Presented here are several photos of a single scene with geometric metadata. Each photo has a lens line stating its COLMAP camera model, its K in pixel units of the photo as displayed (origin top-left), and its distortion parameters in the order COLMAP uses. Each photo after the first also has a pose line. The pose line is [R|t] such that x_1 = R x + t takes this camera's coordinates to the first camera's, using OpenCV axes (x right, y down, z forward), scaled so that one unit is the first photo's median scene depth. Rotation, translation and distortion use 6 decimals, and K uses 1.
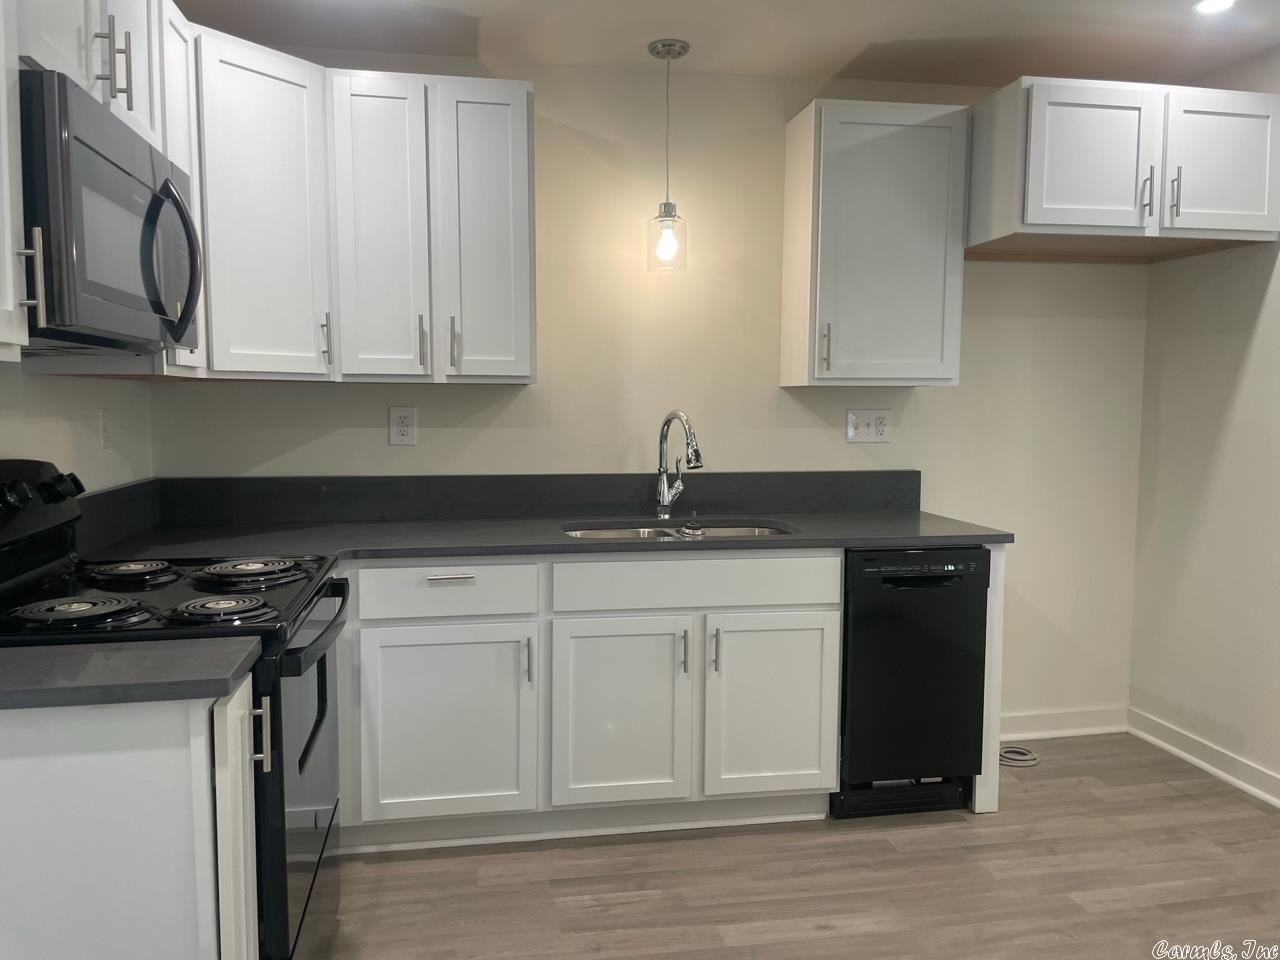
lens RADIAL K [[978.0, 0, 636.9], [0, 978.0, 473.3], [0, 0, 1]] dist [0.103703, -0.139633]
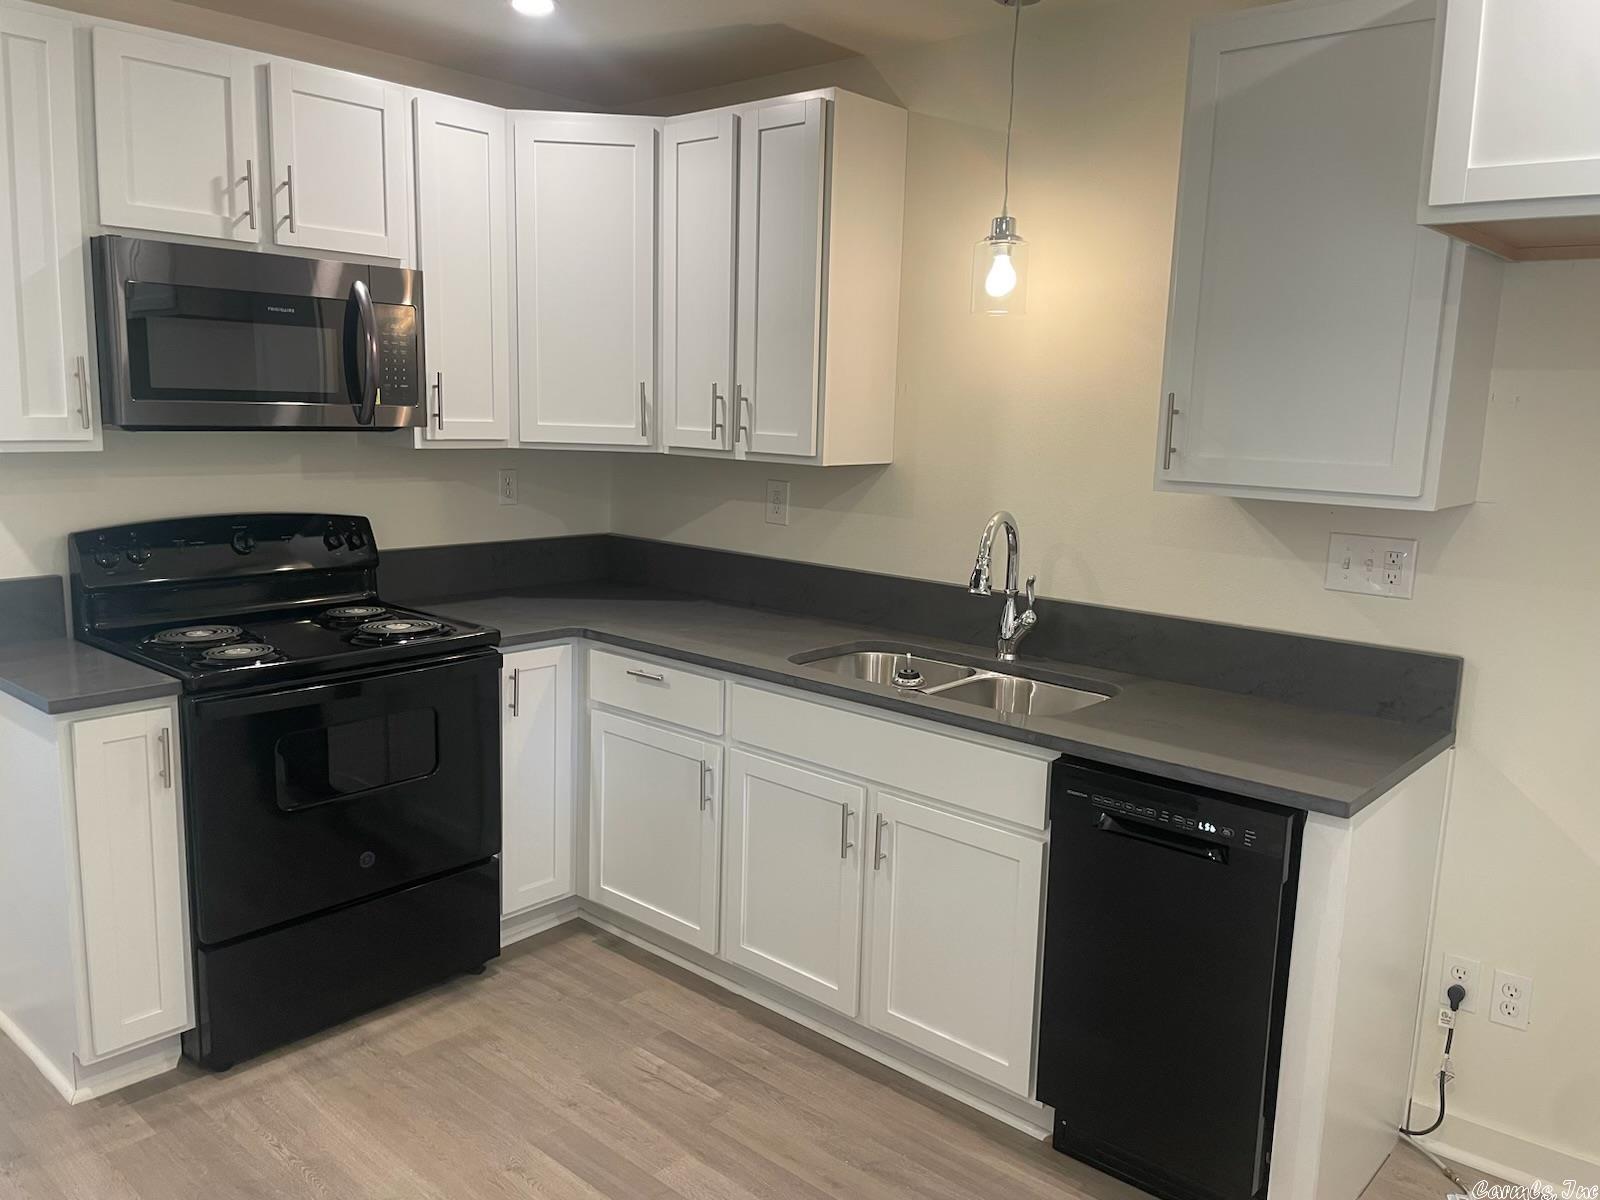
lens RADIAL K [[1222.5, 0, 796.2], [0, 1222.5, 591.6], [0, 0, 1]] dist [0.103703, -0.139633]
pose [[0.616991, 0.137776, -0.774816, 0.716250], [-0.084437, 0.990462, 0.108884, -0.100884], [0.782428, -0.001757, 0.622739, 0.361218]]
